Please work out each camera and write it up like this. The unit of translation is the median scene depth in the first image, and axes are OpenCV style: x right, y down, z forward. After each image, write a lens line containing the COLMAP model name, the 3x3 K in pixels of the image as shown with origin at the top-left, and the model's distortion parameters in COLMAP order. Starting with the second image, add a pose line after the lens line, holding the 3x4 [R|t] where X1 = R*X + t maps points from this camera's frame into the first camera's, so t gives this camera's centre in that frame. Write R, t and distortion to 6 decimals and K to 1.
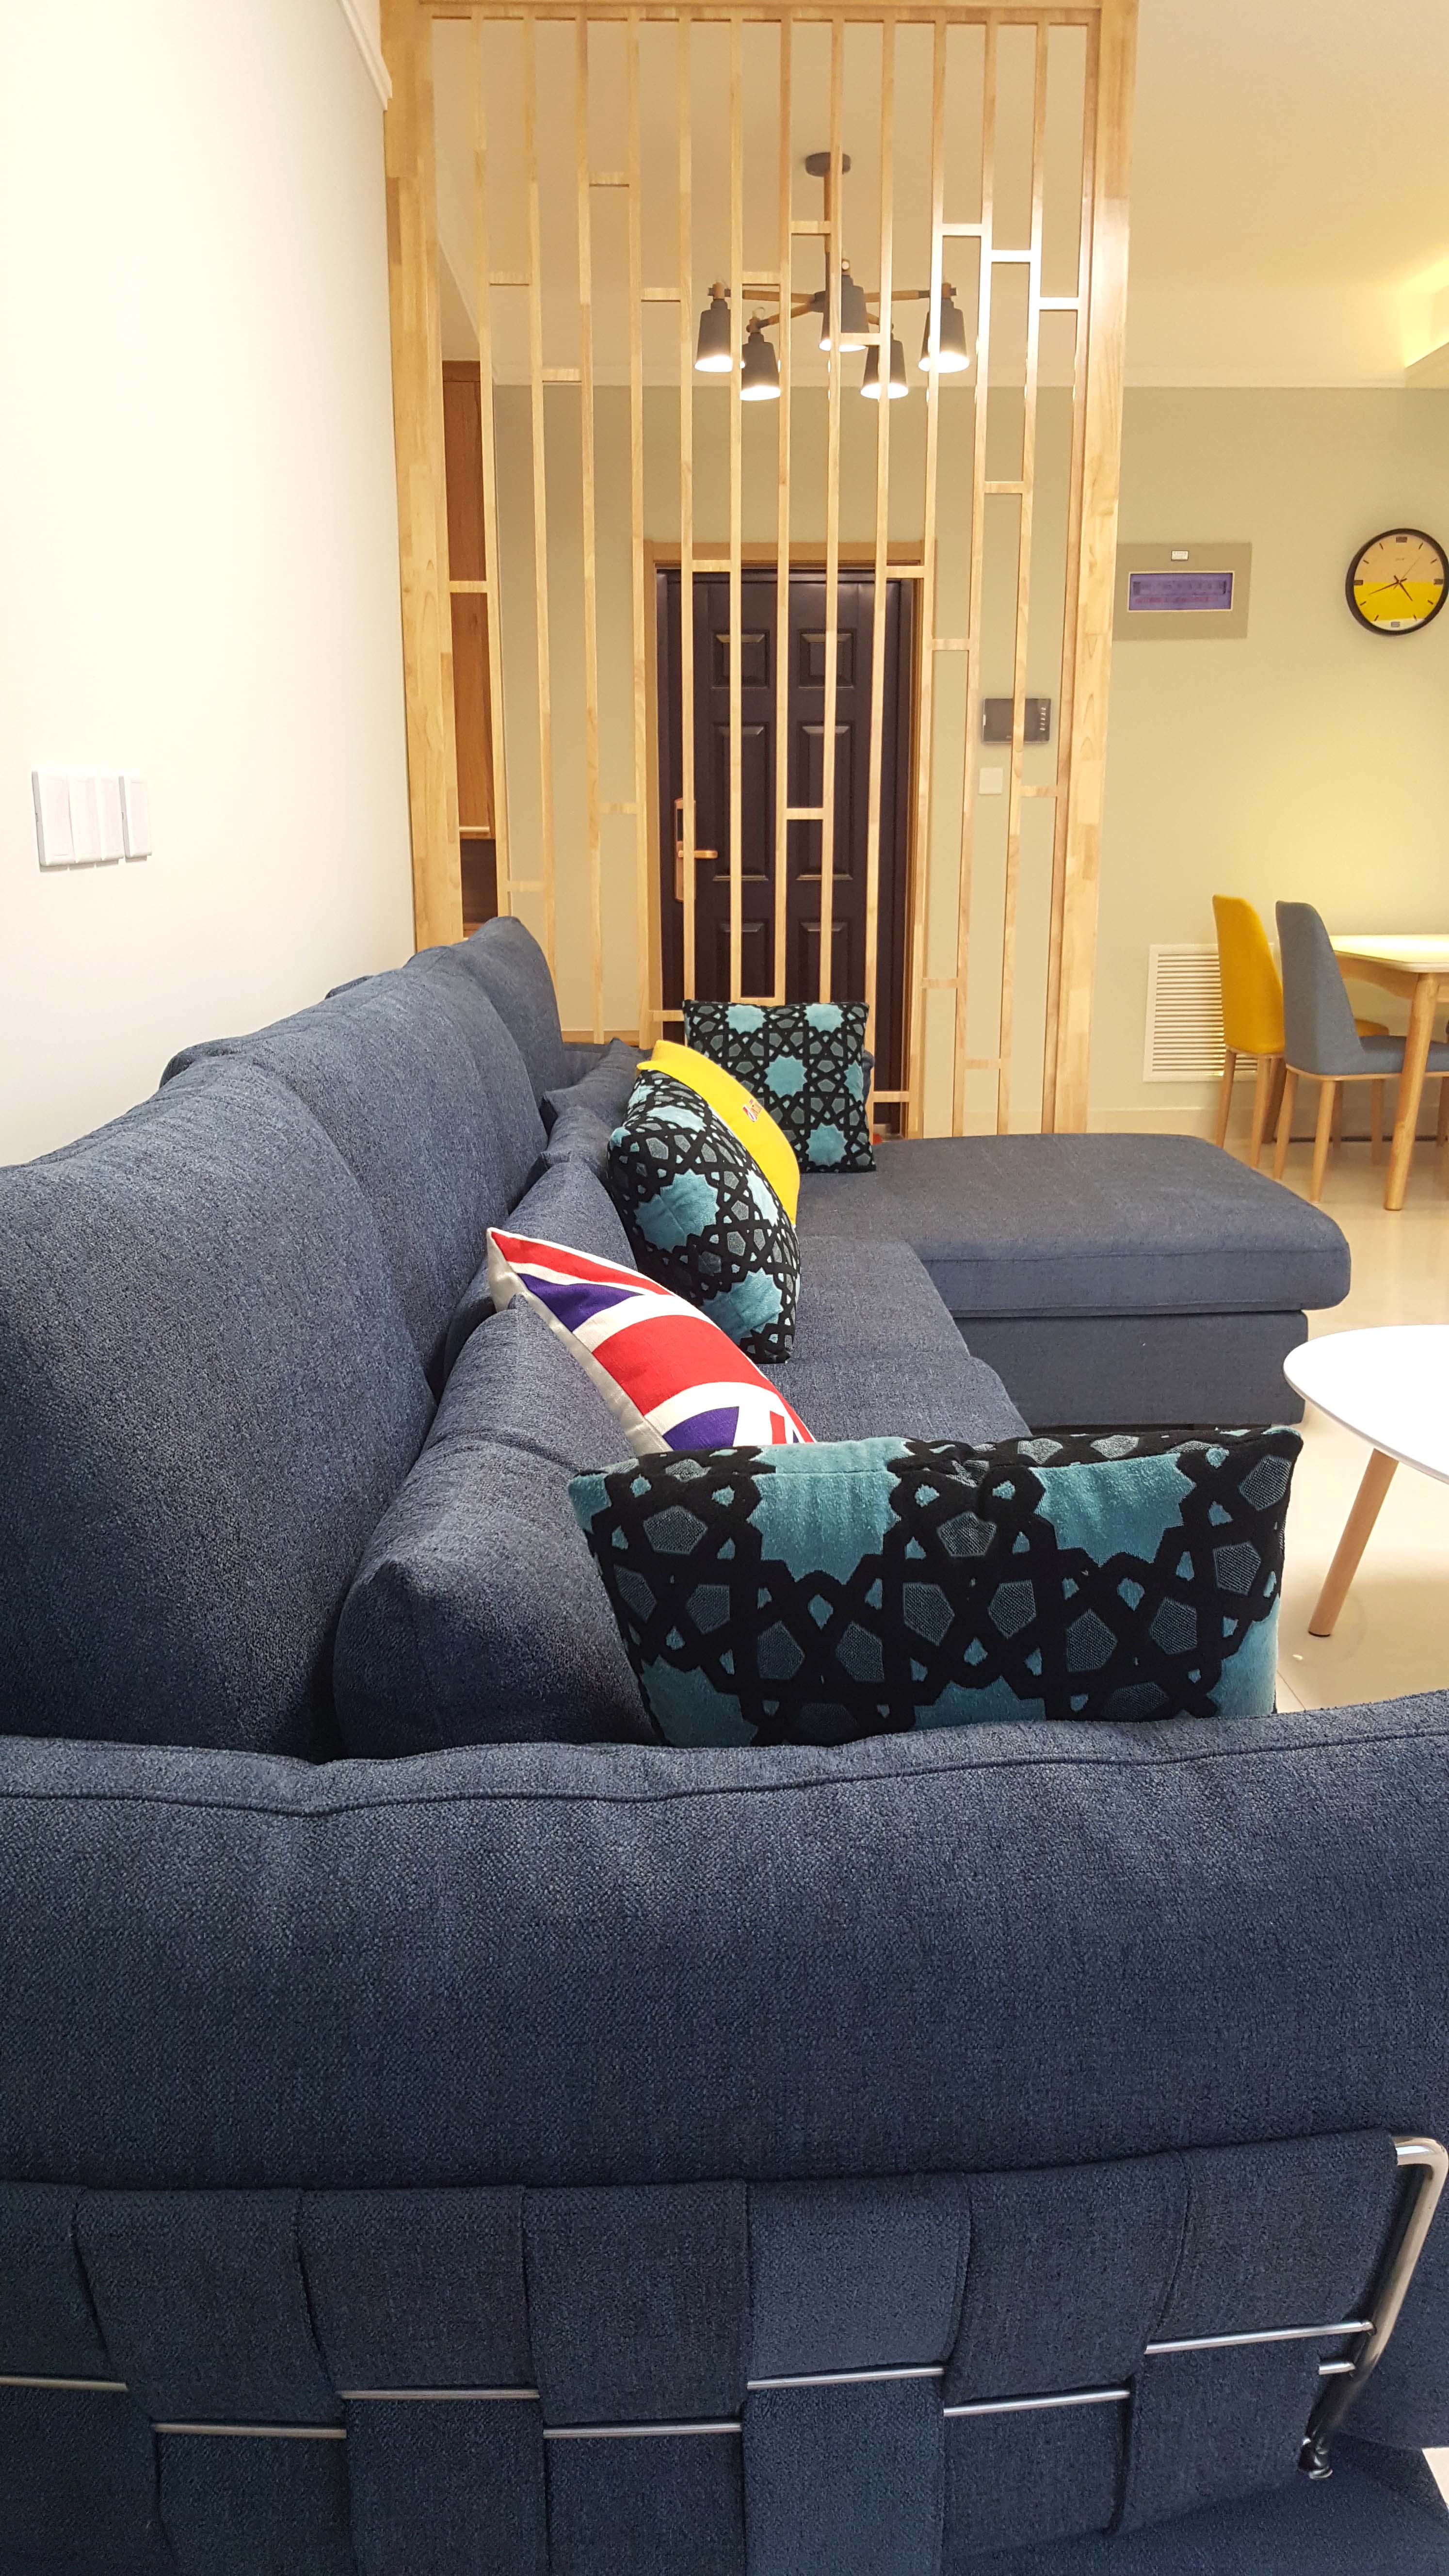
lens RADIAL K [[1857.9, 0, 724.5], [0, 1857.9, 1288.0], [0, 0, 1]] dist [0.096401, -0.185639]
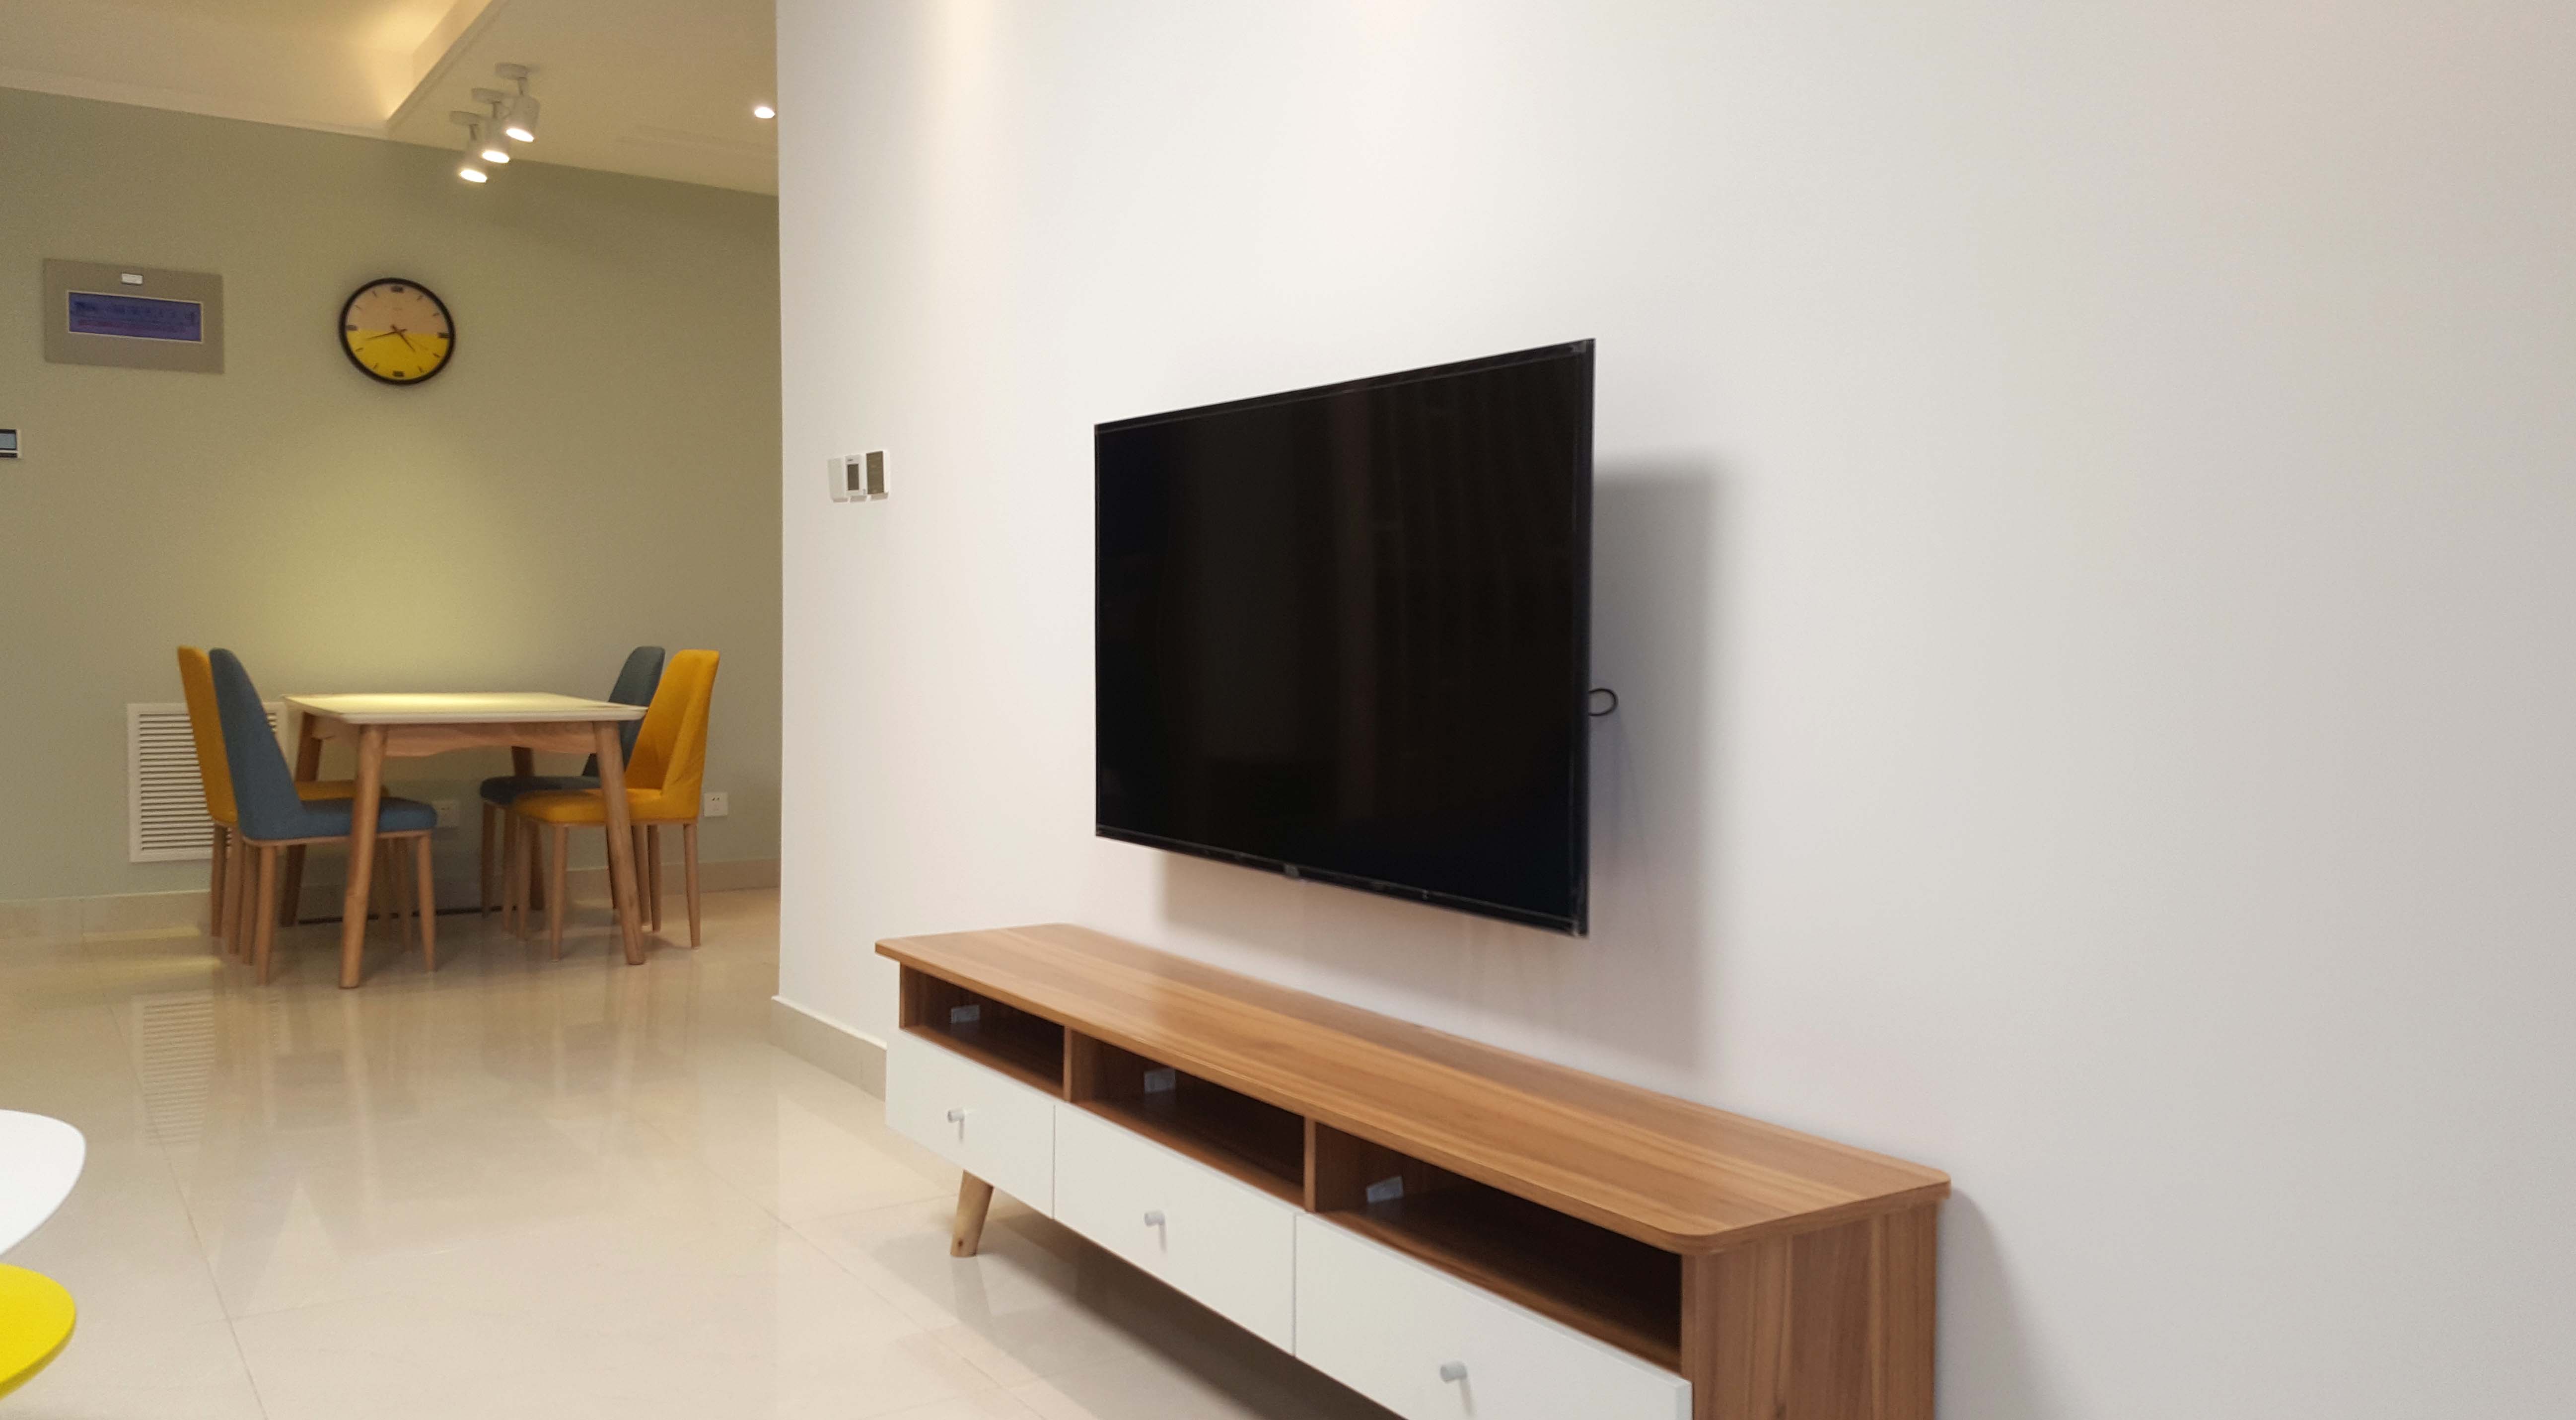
lens RADIAL K [[1943.4, 0, 1288.0], [0, 1943.4, 710.0], [0, 0, 1]] dist [0.006230, 0.002745]
pose [[0.837206, -0.004277, 0.546871, 0.316939], [0.112395, 0.979969, -0.164402, 0.043155], [-0.535213, 0.199104, 0.820917, -0.027171]]
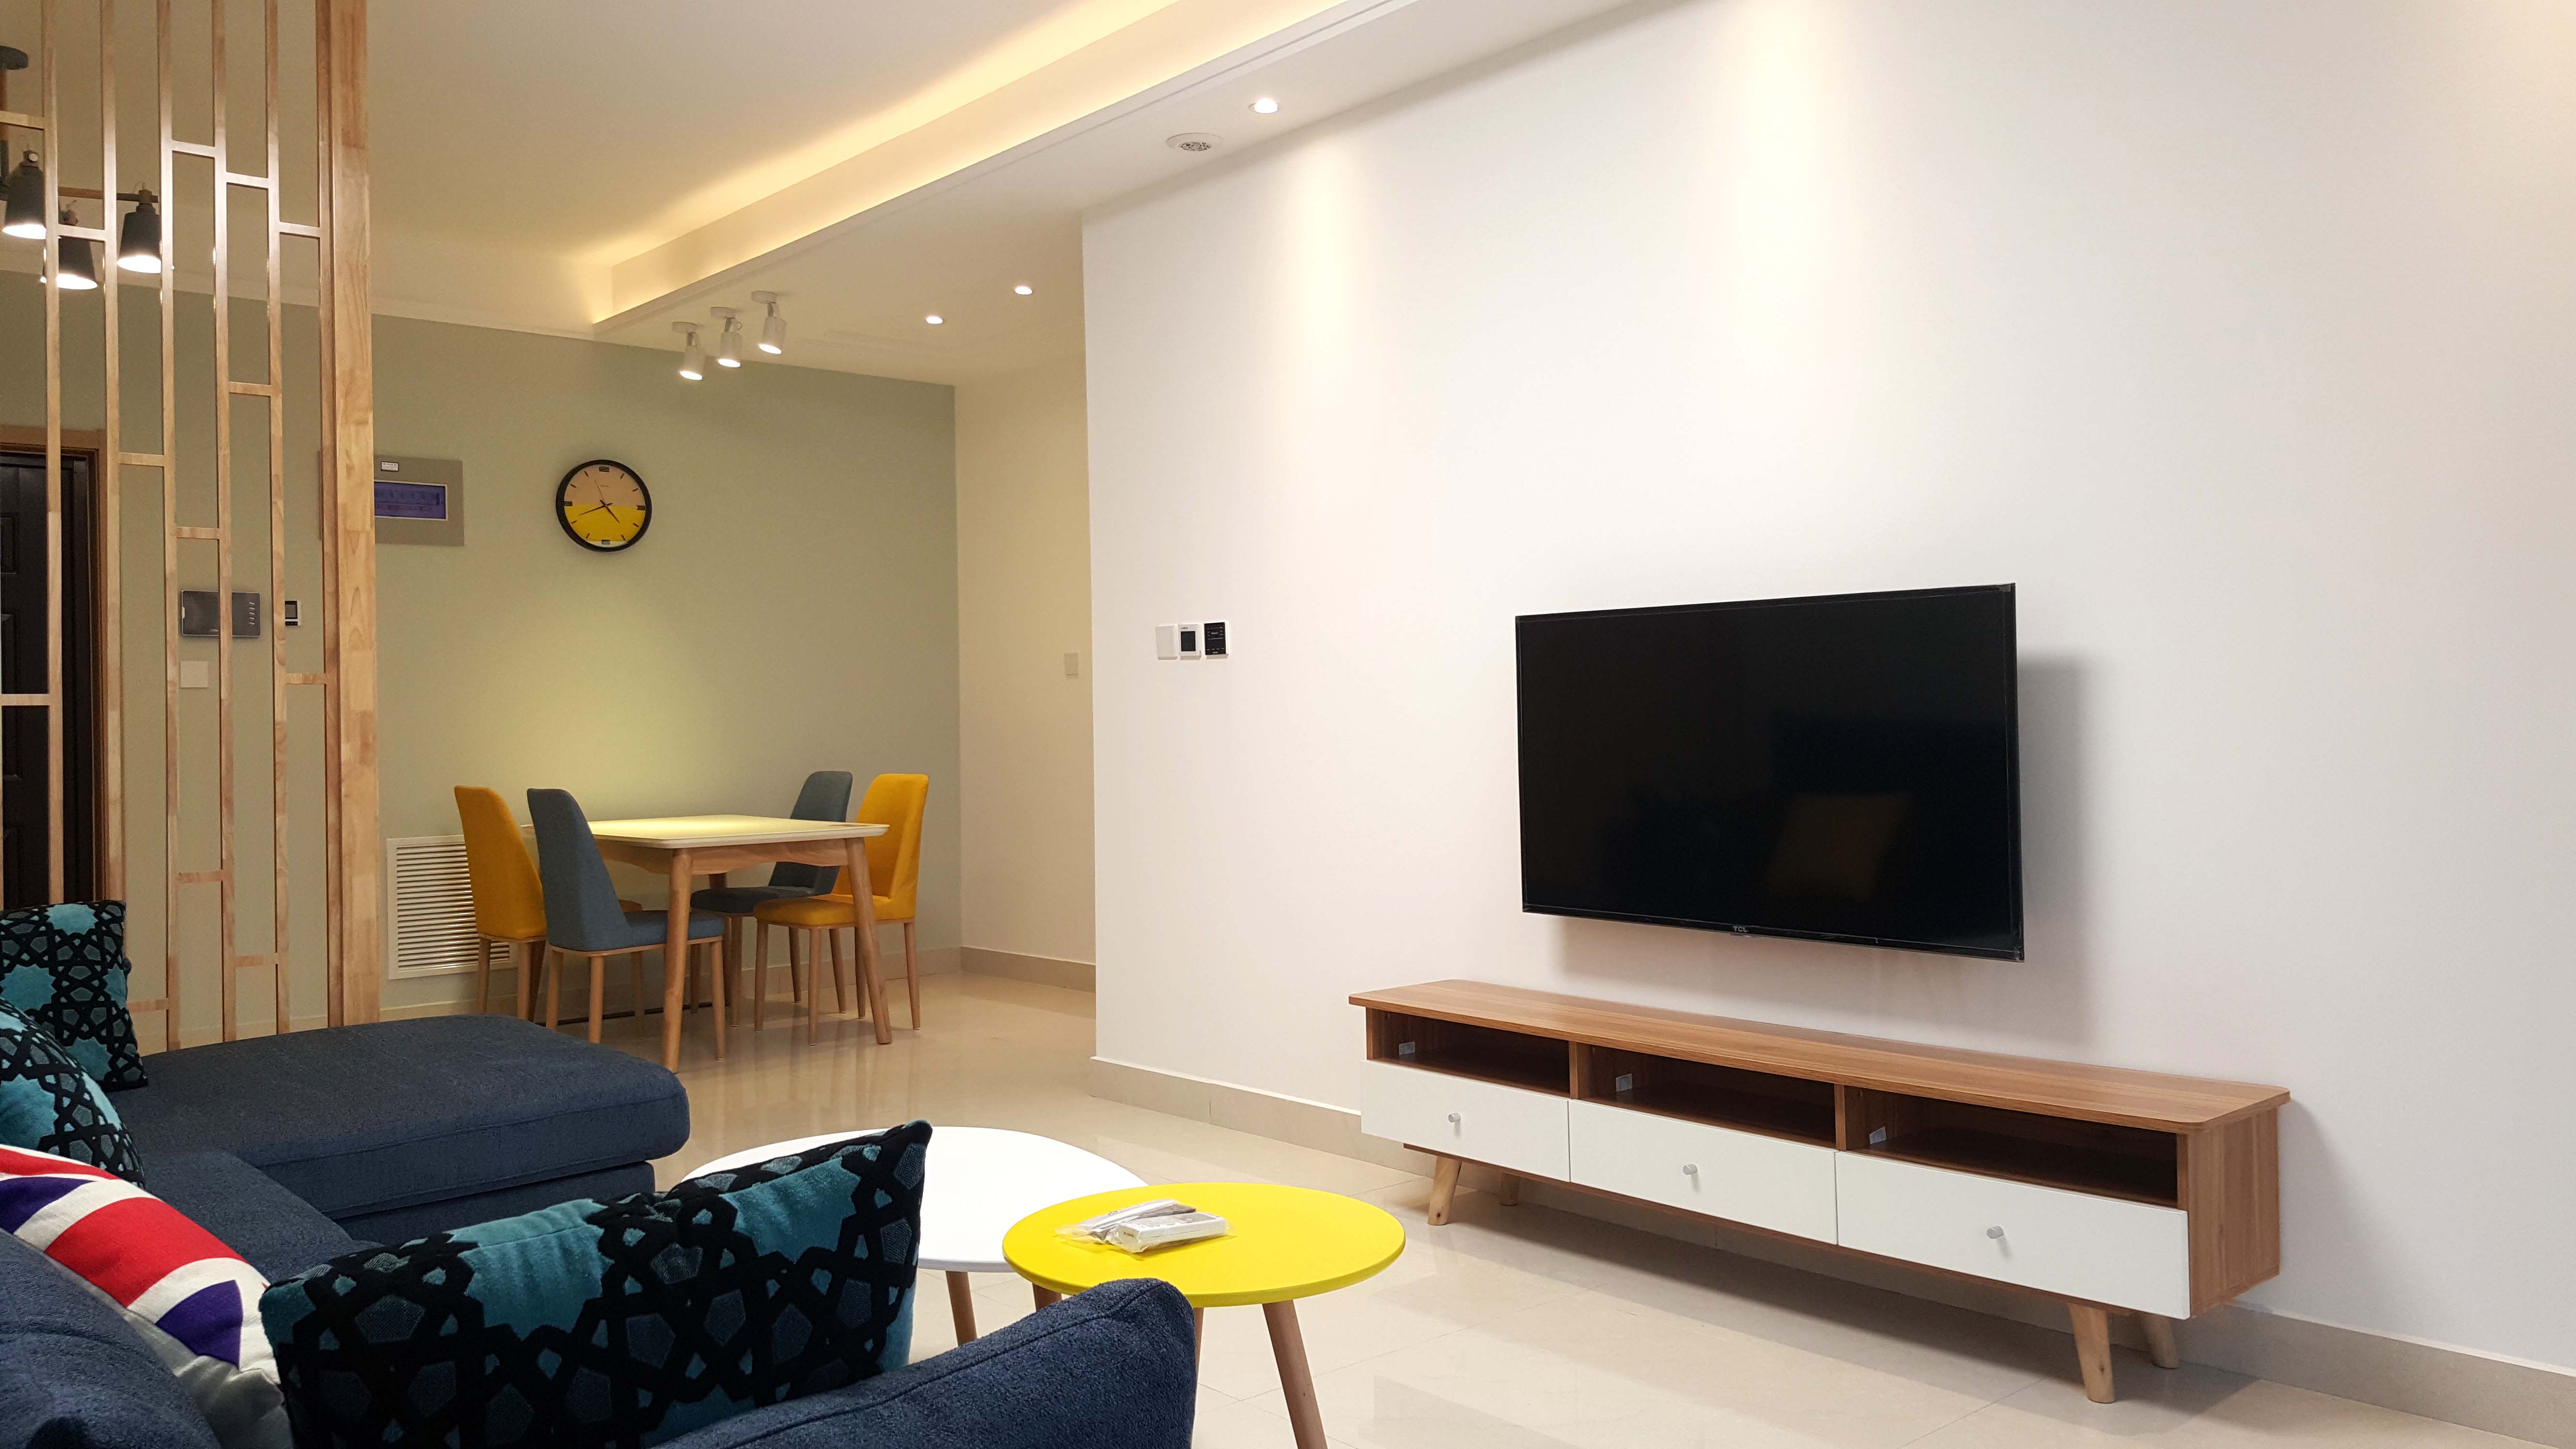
lens RADIAL K [[1857.9, 0, 1289.4], [0, 1857.9, 685.1], [0, 0, 1]] dist [0.096401, -0.185639]
pose [[0.756432, 0.006361, 0.654042, -0.092275], [0.166458, 0.965156, -0.201904, 0.023555], [-0.632537, 0.261597, 0.729016, -0.044367]]
